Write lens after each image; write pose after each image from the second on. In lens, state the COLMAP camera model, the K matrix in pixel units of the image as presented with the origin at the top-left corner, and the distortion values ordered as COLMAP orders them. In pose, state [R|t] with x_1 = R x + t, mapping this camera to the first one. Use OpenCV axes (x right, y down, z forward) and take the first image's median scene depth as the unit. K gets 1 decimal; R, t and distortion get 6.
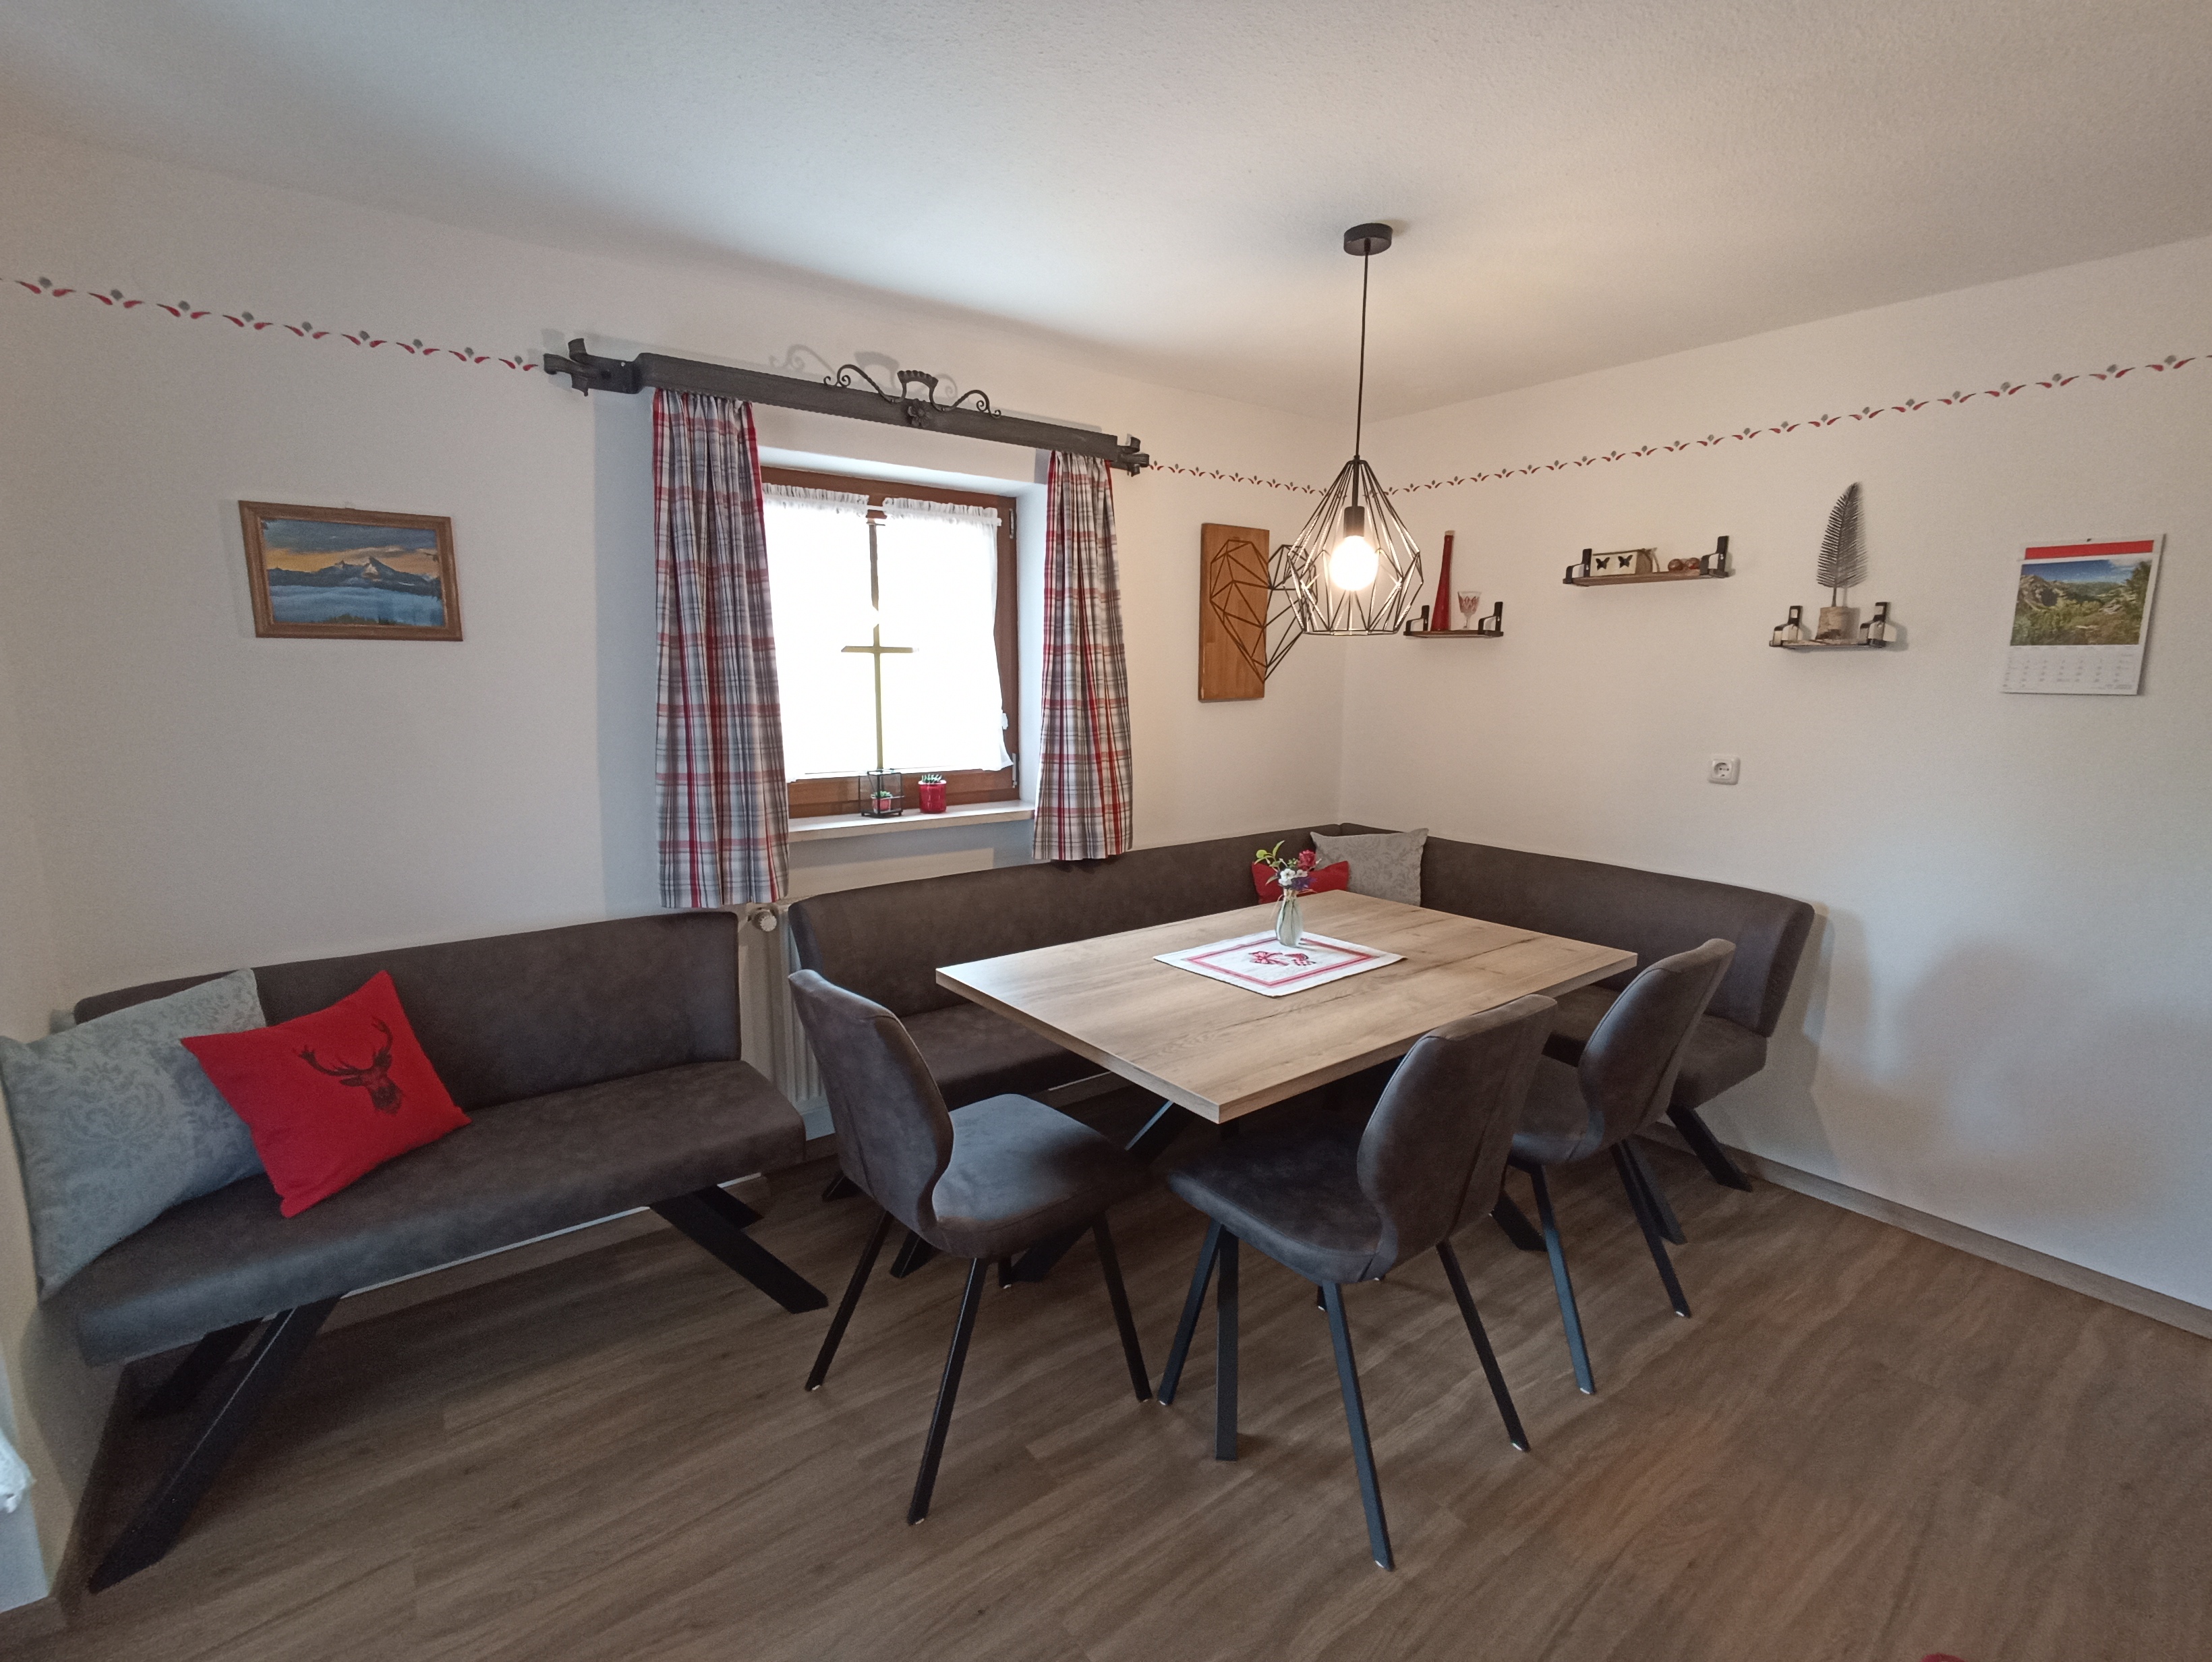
lens RADIAL K [[1007.3, 0, 1102.3], [0, 1007.3, 840.1], [0, 0, 1]] dist [-0.001064, 0.000085]
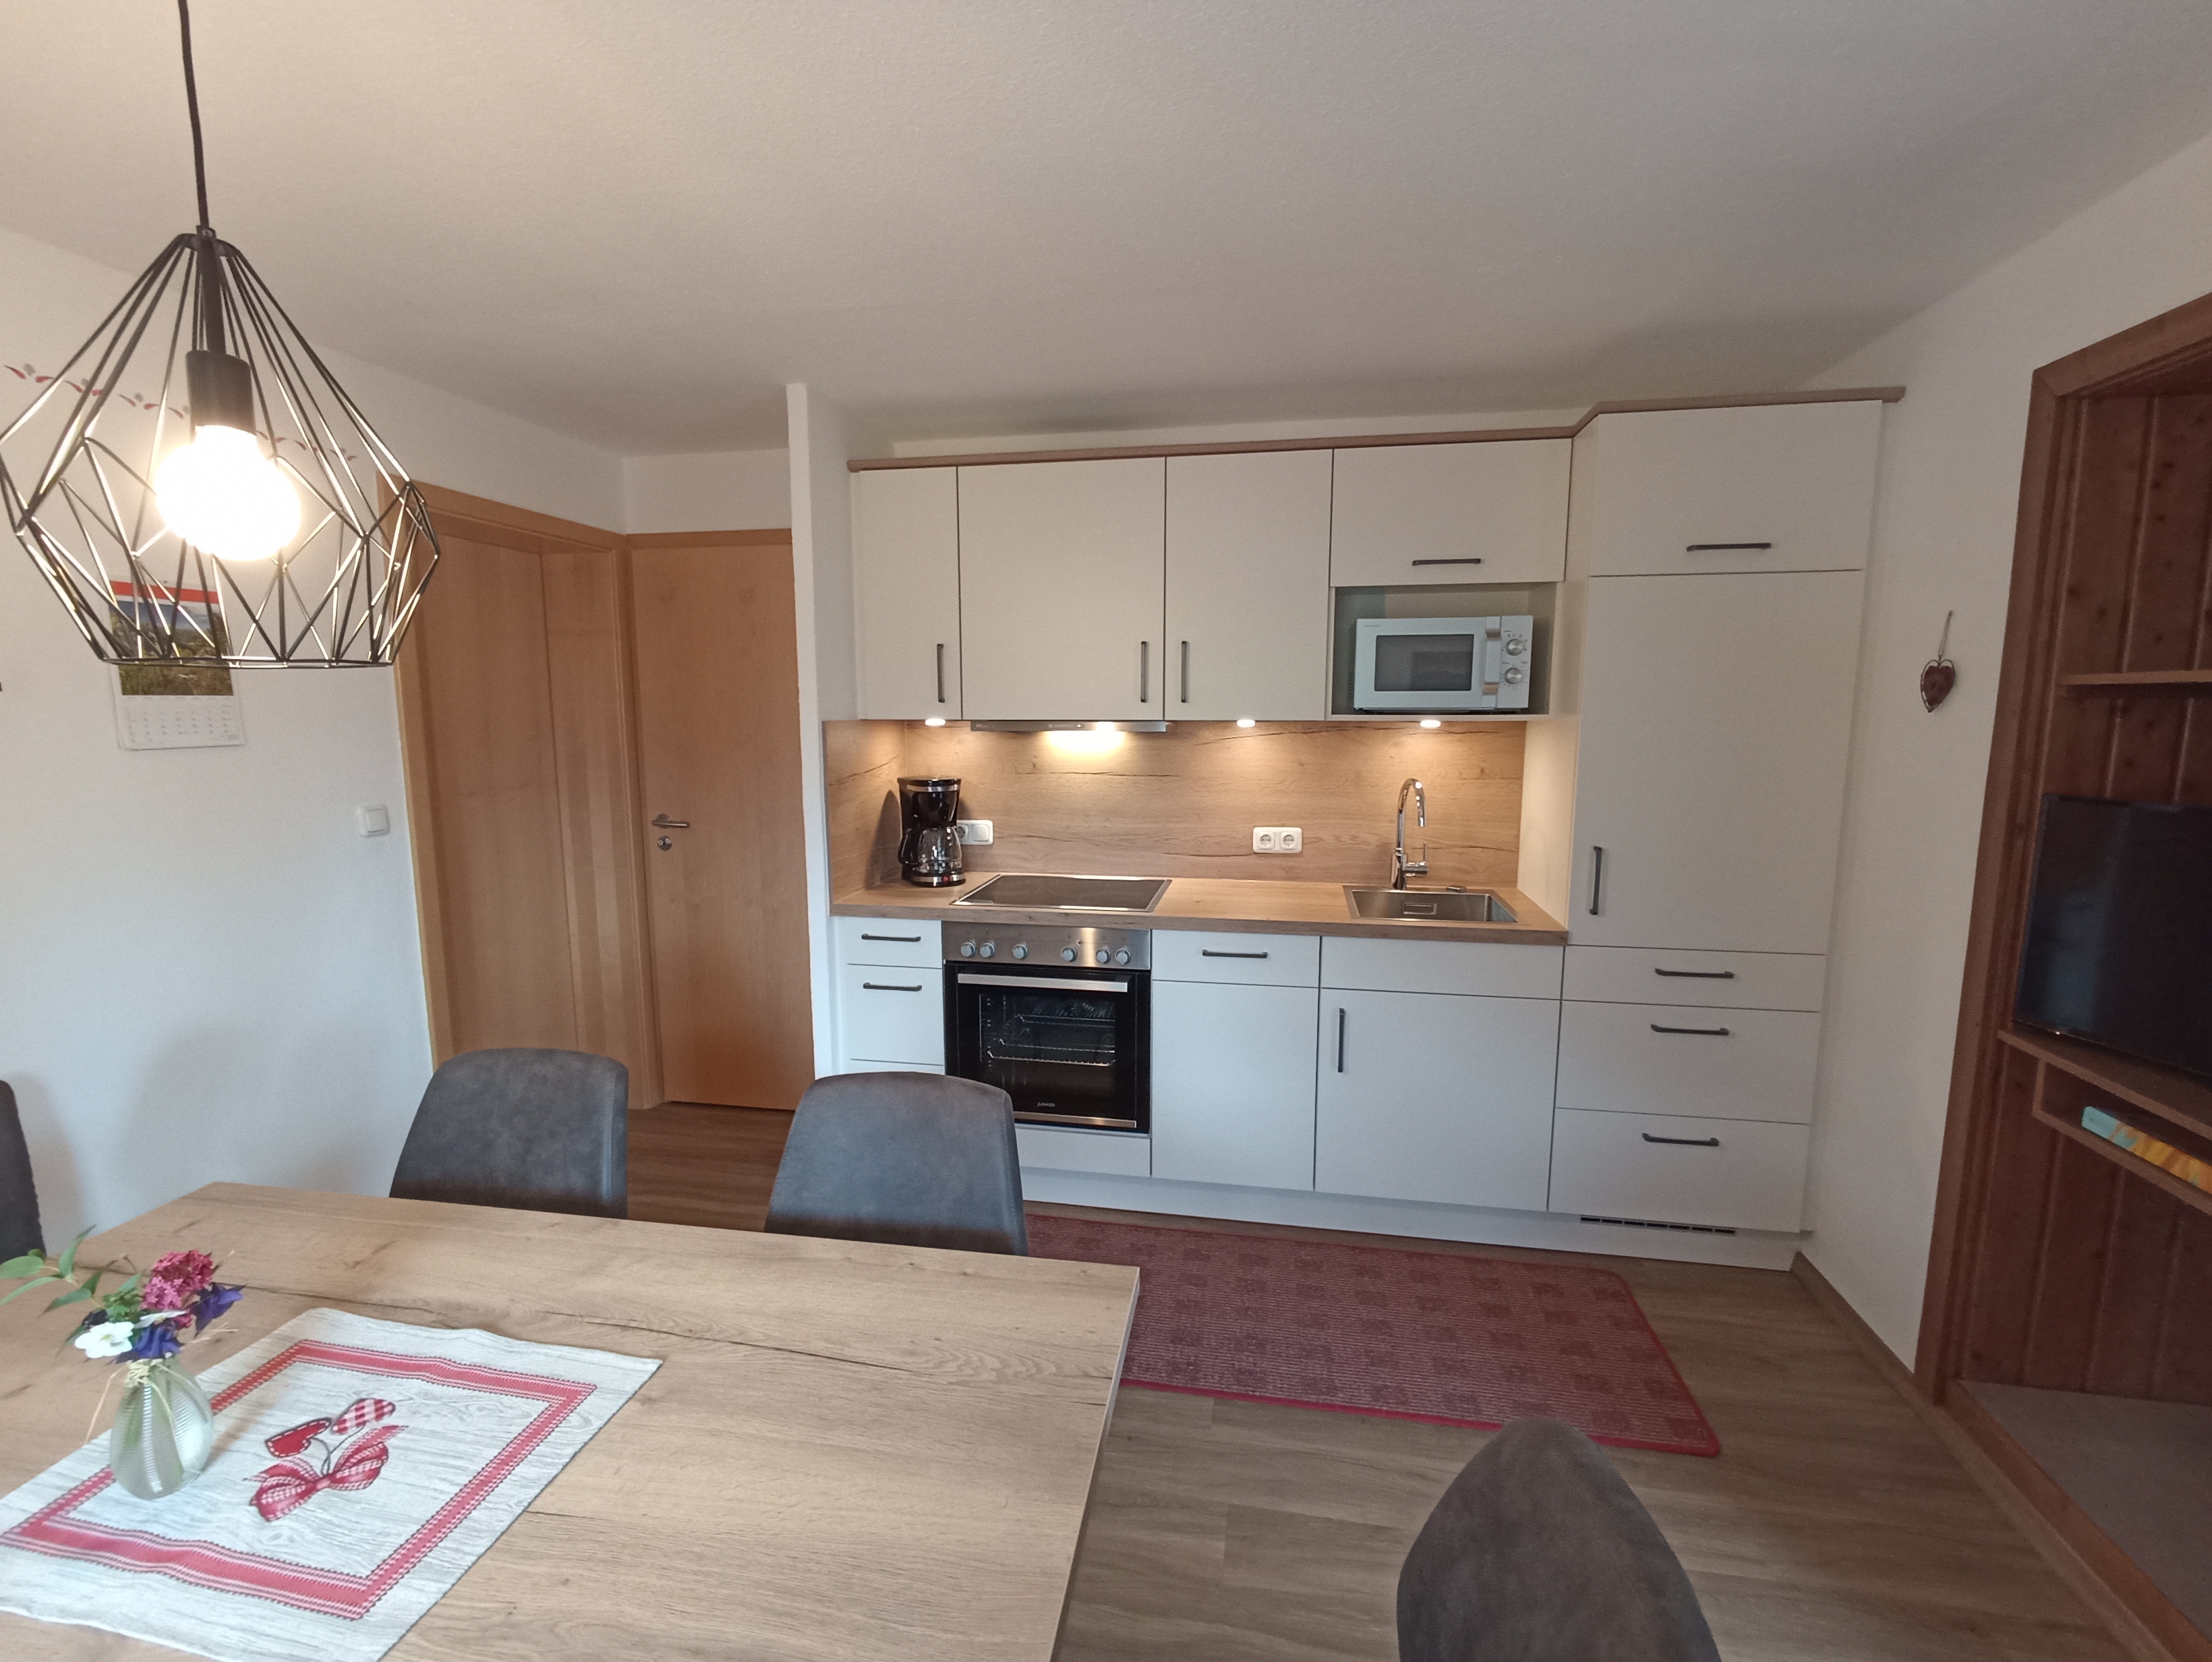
lens RADIAL K [[1007.3, 0, 1102.3], [0, 1007.3, 840.1], [0, 0, 1]] dist [-0.001064, 0.000085]
pose [[-0.586840, -0.102783, 0.803153, -0.214344], [0.137390, 0.964887, 0.223868, -0.117709], [-0.797962, 0.241719, -0.552113, 0.653481]]
